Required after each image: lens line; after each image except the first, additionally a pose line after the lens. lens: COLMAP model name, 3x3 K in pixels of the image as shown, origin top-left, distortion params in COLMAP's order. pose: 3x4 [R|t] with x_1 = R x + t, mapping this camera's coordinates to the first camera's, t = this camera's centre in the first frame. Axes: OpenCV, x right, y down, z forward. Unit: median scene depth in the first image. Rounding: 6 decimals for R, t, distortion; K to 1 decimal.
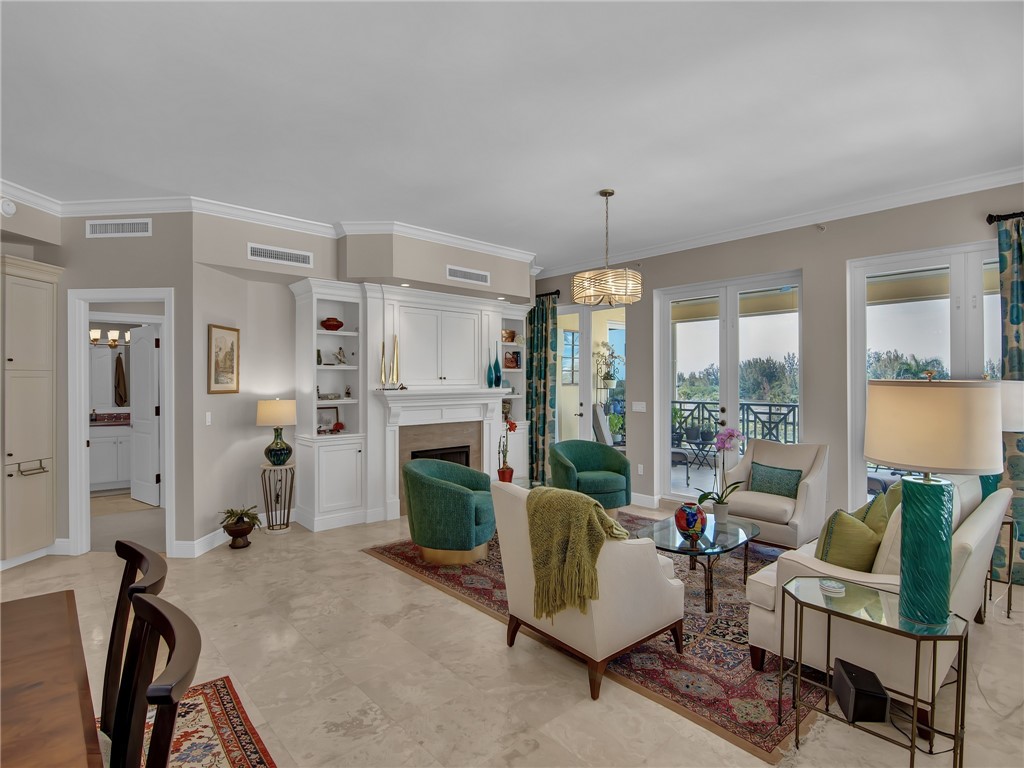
lens RADIAL K [[504.2, 0, 514.8], [0, 504.2, 382.0], [0, 0, 1]] dist [-0.009469, -0.004212]
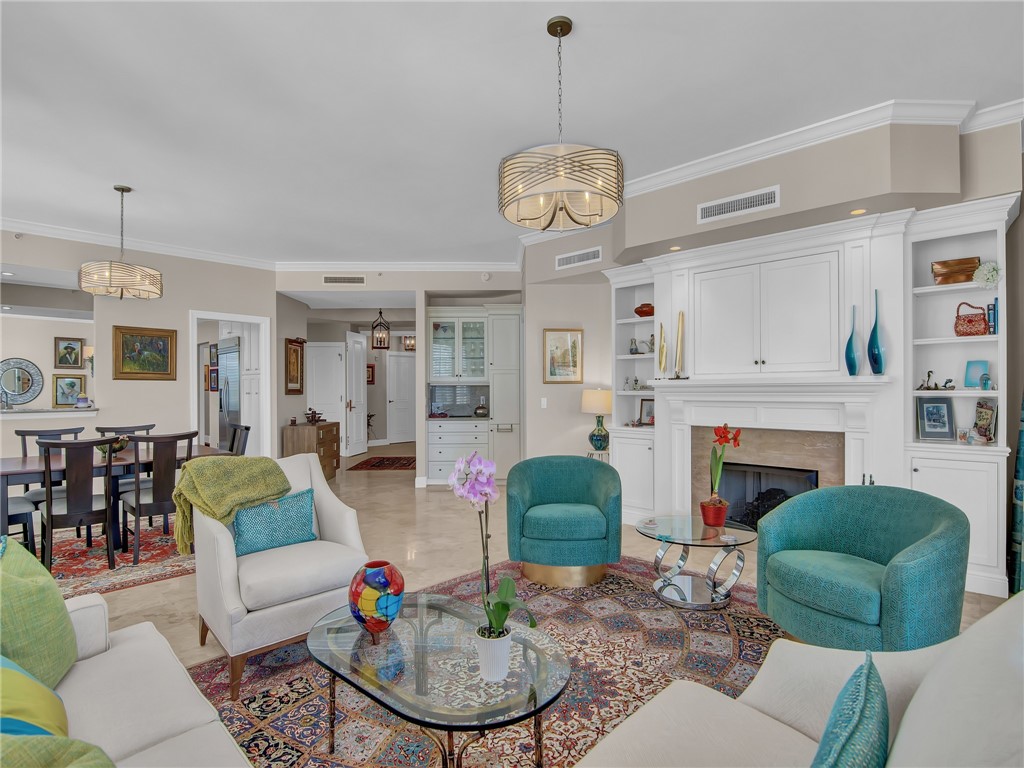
lens RADIAL K [[532.2, 0, 519.0], [0, 532.2, 388.1], [0, 0, 1]] dist [-0.024948, -0.000265]
pose [[0.063941, -0.002783, -0.997950, 0.513607], [0.000945, 0.999996, -0.002728, 0.026802], [0.997953, -0.000768, 0.063943, 0.592016]]
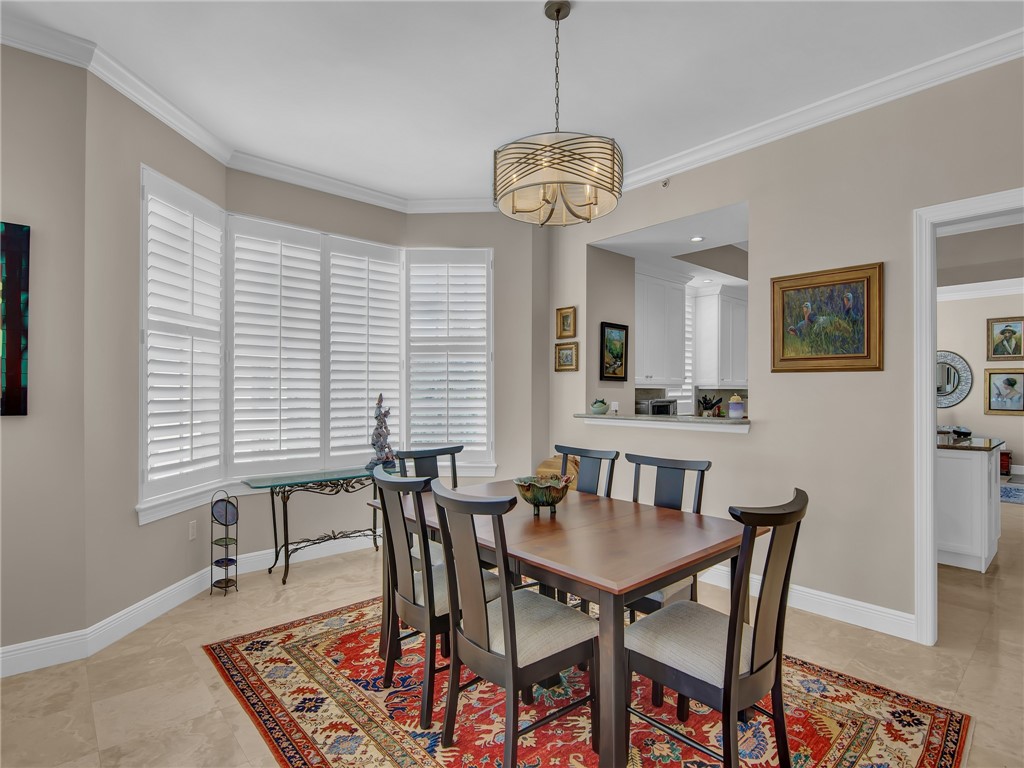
lens RADIAL K [[528.5, 0, 515.9], [0, 528.5, 393.0], [0, 0, 1]] dist [-0.019092, -0.003648]
pose [[-0.999788, -0.001453, 0.020554, -0.219865], [-0.001270, 0.999959, 0.008914, 0.025127], [-0.020566, 0.008886, -0.999749, 0.474316]]
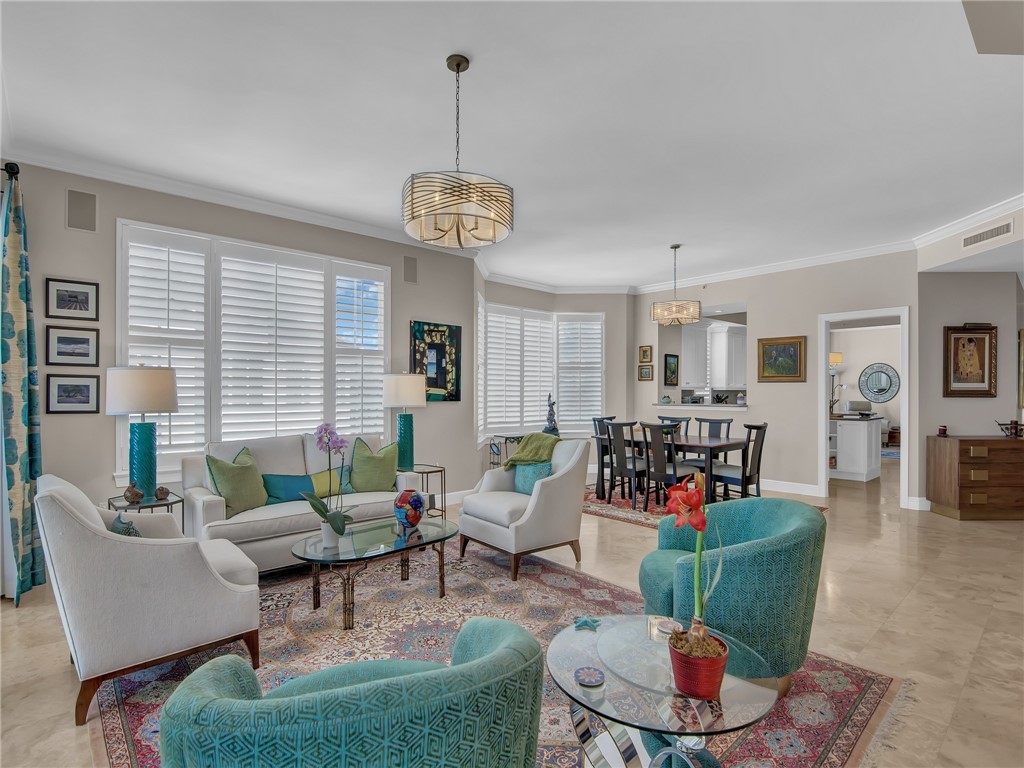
lens RADIAL K [[504.2, 0, 506.5], [0, 504.2, 399.9], [0, 0, 1]] dist [-0.009469, -0.004212]
pose [[-0.999271, -0.000159, 0.038178, 0.047201], [0.000613, 0.999796, 0.020211, 0.024430], [-0.038173, 0.020220, -0.999067, 1.074693]]
